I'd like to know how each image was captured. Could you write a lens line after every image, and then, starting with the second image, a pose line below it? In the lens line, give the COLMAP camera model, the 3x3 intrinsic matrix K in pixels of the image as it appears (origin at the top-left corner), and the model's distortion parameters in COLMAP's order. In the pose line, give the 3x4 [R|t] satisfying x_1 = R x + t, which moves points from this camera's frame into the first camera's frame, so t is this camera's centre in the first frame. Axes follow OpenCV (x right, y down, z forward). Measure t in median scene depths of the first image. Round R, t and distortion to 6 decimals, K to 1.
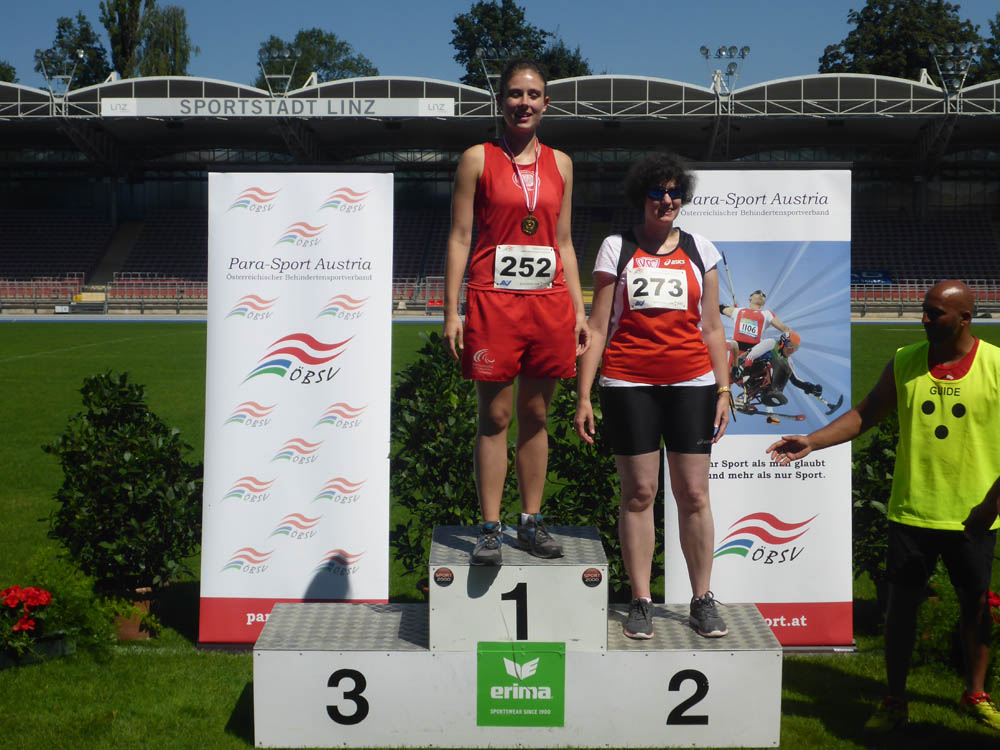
lens RADIAL K [[1680.0, 0, 495.7], [0, 1680.0, 365.9], [0, 0, 1]] dist [-0.078547, 0.000000]
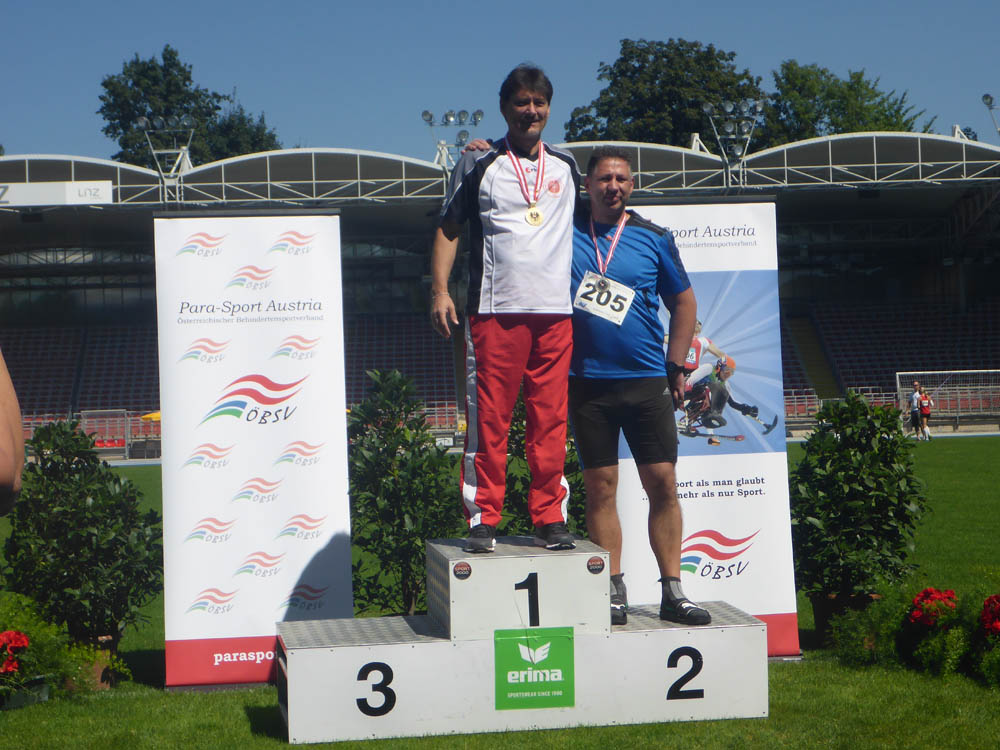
lens RADIAL K [[2158.9, 0, 497.4], [0, 2158.9, 379.3], [0, 0, 1]] dist [0.063022, 0.000000]
pose [[0.987034, -0.032704, 0.157145, -0.176936], [0.043049, 0.997092, -0.062888, 0.071850], [-0.154631, 0.068838, 0.985571, -0.309401]]
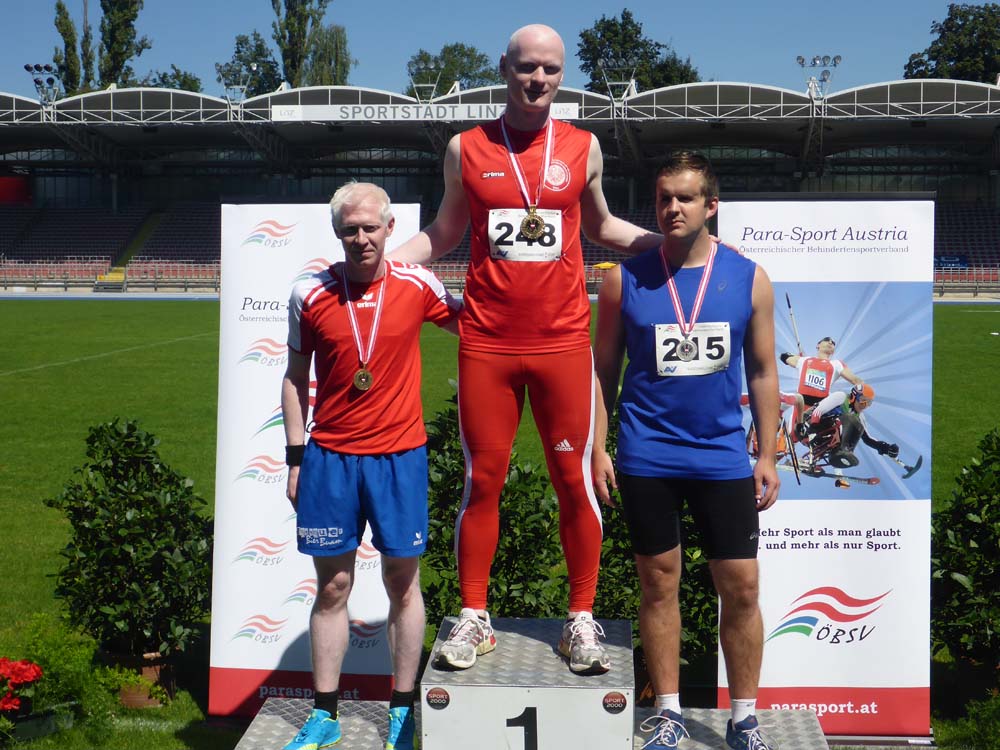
lens RADIAL K [[1453.7, 0, 501.0], [0, 1453.7, 367.3], [0, 0, 1]] dist [-0.073964, 0.000000]
pose [[0.996816, 0.006063, -0.079505, 0.045372], [-0.004304, 0.999743, 0.022270, -0.044890], [0.079619, -0.021857, 0.996586, 0.220699]]
